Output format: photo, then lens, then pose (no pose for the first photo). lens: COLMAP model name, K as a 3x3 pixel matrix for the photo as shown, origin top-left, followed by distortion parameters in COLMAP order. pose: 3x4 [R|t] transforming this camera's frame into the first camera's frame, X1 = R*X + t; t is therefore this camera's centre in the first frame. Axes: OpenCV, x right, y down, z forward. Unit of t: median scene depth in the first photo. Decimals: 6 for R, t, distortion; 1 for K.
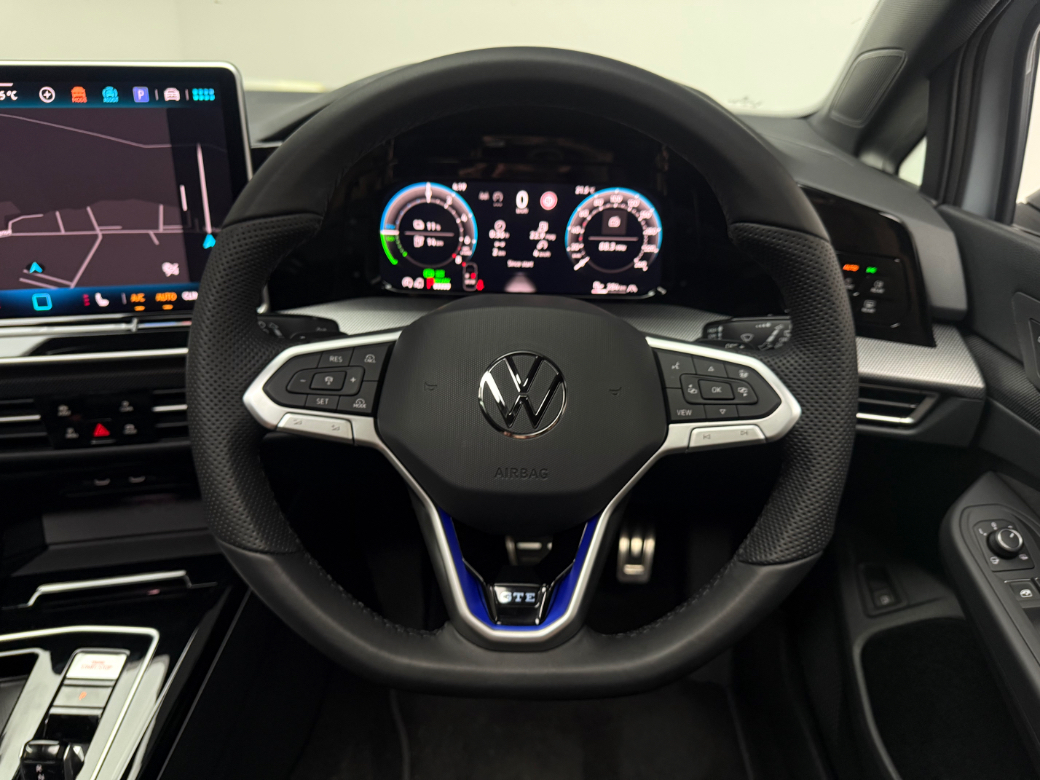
lens RADIAL K [[770.2, 0, 515.5], [0, 770.2, 422.2], [0, 0, 1]] dist [-0.010045, -0.002947]
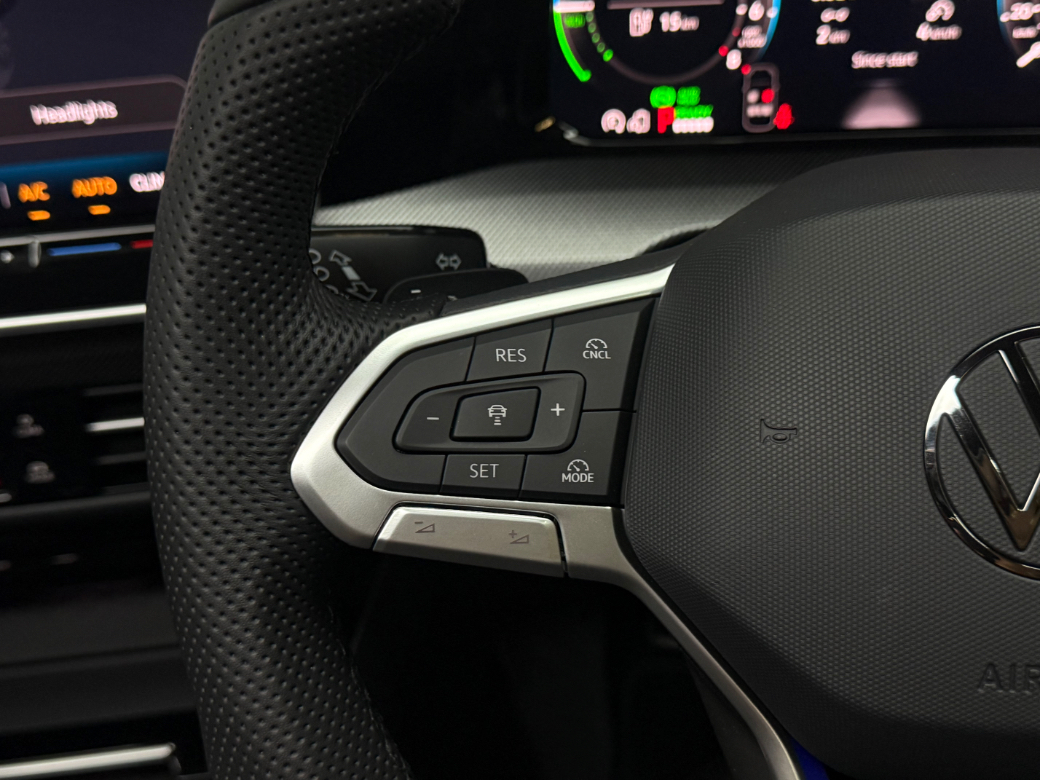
lens RADIAL K [[1292.4, 0, 488.9], [0, 1292.4, 440.8], [0, 0, 1]] dist [0.247146, -0.692097]
pose [[0.986848, -0.017546, -0.160694, -0.096844], [0.030692, 0.996347, 0.079697, -0.063550], [0.158708, -0.083581, 0.983781, 0.242658]]
